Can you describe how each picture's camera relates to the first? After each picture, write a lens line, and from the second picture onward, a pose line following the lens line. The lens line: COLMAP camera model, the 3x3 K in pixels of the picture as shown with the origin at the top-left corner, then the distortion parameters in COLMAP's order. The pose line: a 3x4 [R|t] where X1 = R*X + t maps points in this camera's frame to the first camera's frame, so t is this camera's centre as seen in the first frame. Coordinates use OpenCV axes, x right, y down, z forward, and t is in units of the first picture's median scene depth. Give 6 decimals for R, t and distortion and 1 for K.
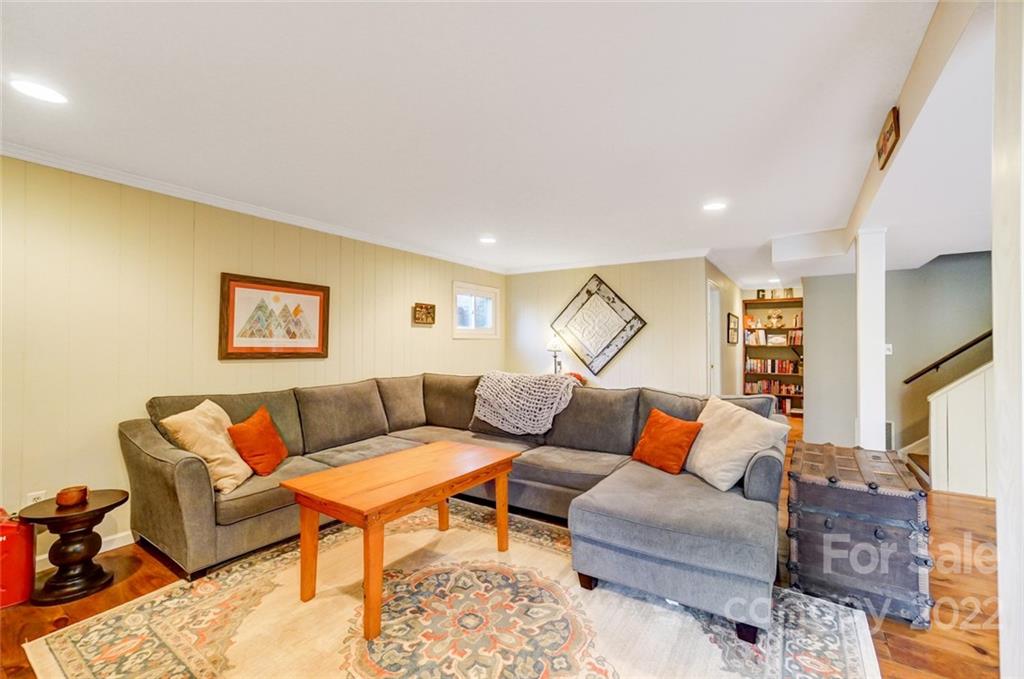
lens RADIAL K [[440.9, 0, 508.3], [0, 440.9, 336.5], [0, 0, 1]] dist [-0.008878, 0.006562]
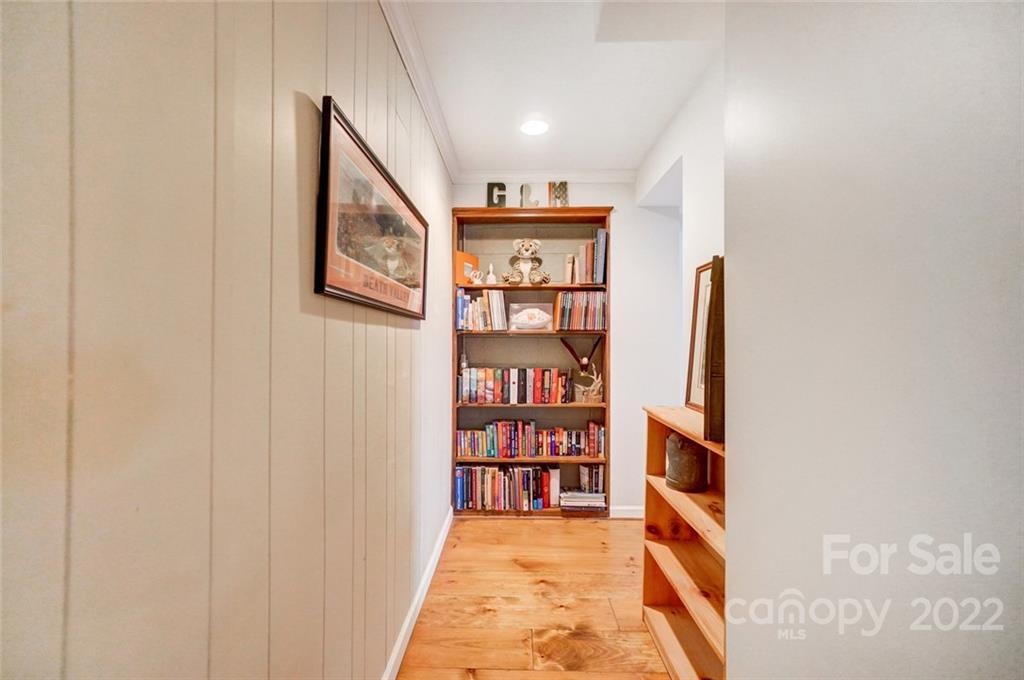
lens RADIAL K [[440.9, 0, 510.3], [0, 440.9, 341.4], [0, 0, 1]] dist [-0.008878, 0.006562]
pose [[0.846201, -0.000450, 0.532864, 0.387238], [-0.008395, 0.999864, 0.014177, 0.023764], [-0.532798, -0.016471, 0.846082, 0.678349]]
